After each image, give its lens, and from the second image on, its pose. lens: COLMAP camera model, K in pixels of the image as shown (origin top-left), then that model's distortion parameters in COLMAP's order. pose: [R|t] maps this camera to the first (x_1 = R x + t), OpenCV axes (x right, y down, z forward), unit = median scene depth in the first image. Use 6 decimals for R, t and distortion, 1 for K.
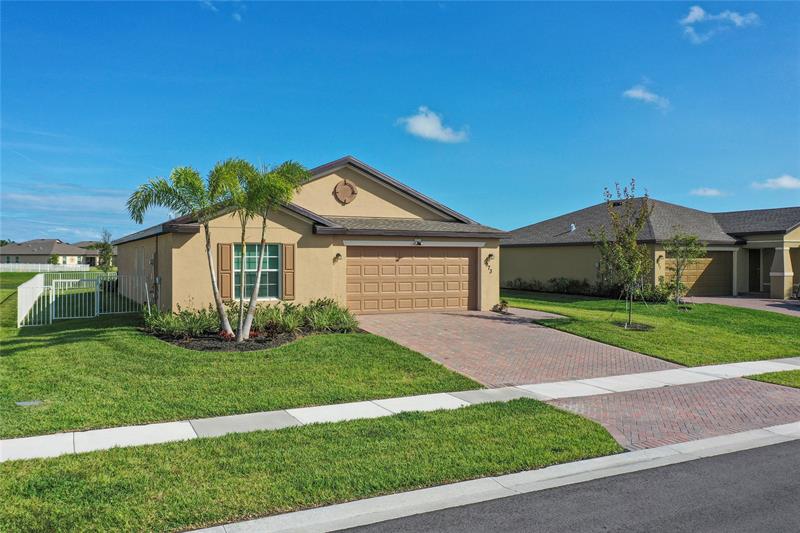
lens RADIAL K [[647.9, 0, 400.0], [0, 647.9, 266.5], [0, 0, 1]] dist [0.015056, 0.004053]
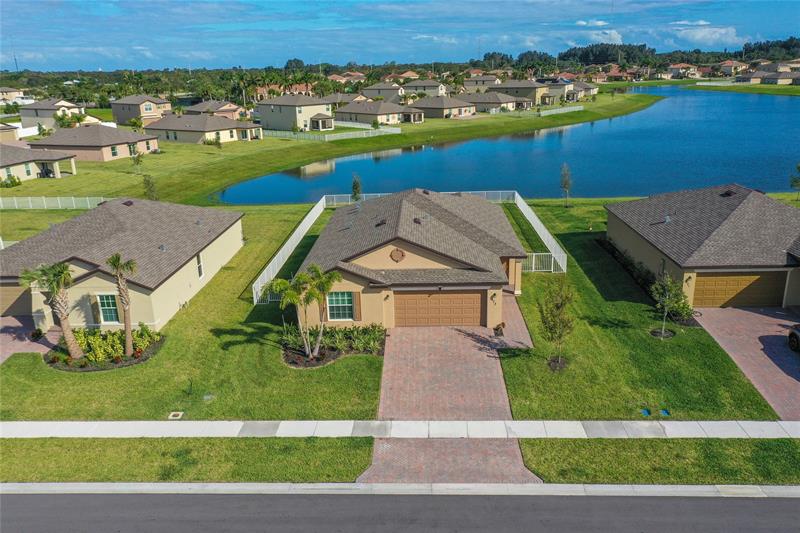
lens RADIAL K [[630.1, 0, 400.0], [0, 630.1, 266.5], [0, 0, 1]] dist [0.014394, 0.002133]
pose [[0.869695, 0.125630, -0.477334, 0.701425], [0.022481, 0.955981, 0.292566, -0.563912], [0.493077, -0.265174, 0.828588, -0.352380]]
